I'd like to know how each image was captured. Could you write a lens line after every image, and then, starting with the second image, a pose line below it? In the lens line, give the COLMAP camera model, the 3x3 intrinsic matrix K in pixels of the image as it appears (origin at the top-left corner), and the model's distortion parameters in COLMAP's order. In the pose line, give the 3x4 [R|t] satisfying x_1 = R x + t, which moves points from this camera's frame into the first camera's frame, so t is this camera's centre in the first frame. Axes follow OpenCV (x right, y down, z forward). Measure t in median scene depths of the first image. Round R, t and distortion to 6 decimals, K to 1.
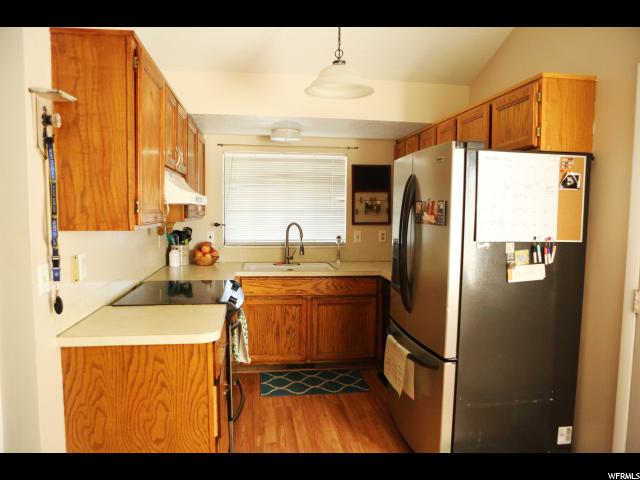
lens RADIAL K [[441.1, 0, 320.1], [0, 441.1, 240.2], [0, 0, 1]] dist [-0.077375, 0.047468]
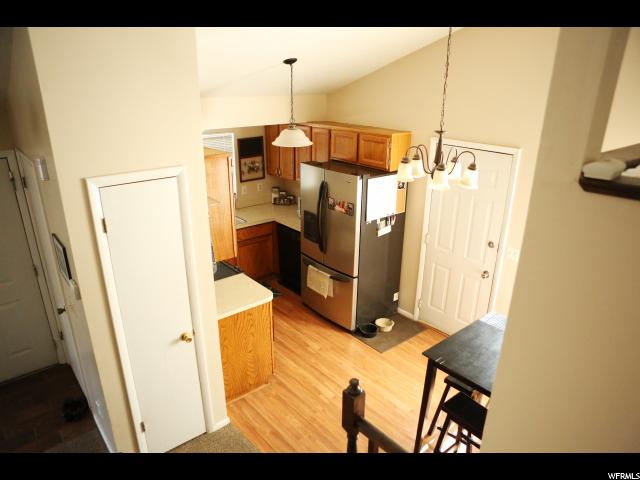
lens RADIAL K [[441.1, 0, 318.2], [0, 441.1, 240.2], [0, 0, 1]] dist [-0.077375, 0.047468]
pose [[0.859984, -0.182822, 0.476450, -0.752390], [0.041393, 0.955540, 0.291942, -0.470369], [-0.508640, -0.231344, 0.829316, -0.565295]]
